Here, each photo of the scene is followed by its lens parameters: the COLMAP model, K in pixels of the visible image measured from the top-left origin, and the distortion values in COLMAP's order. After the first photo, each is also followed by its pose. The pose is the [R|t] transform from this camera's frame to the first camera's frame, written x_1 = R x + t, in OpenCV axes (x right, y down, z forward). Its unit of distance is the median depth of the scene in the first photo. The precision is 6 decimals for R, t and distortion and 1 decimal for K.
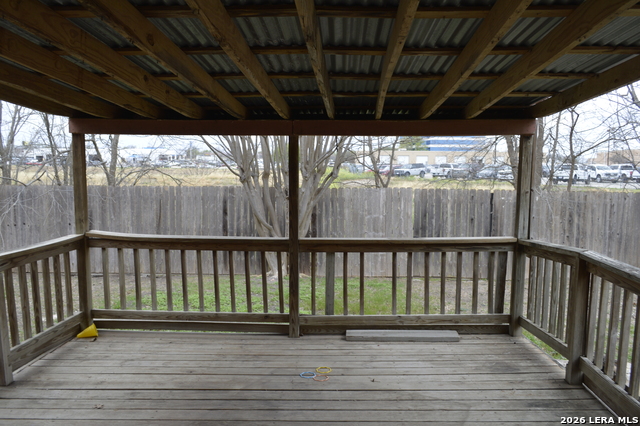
lens RADIAL K [[502.7, 0, 322.6], [0, 502.7, 212.6], [0, 0, 1]] dist [0.002154, -0.038448]
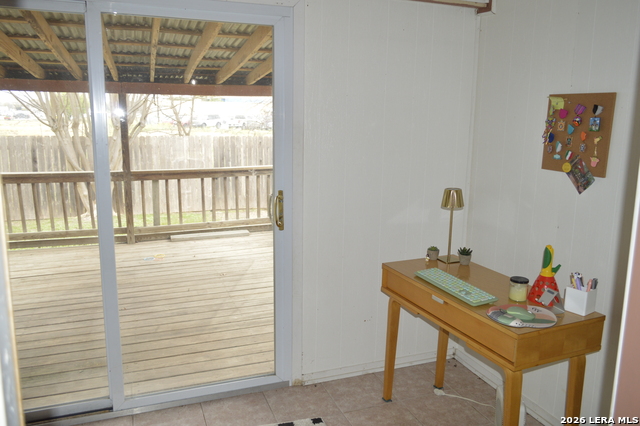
lens RADIAL K [[502.7, 0, 320.7], [0, 502.7, 210.7], [0, 0, 1]] dist [0.002154, -0.038448]
pose [[0.923702, -0.063970, 0.377734, -0.090441], [0.029272, 0.994863, 0.096902, 0.041707], [-0.381992, -0.078452, 0.920830, -0.442658]]
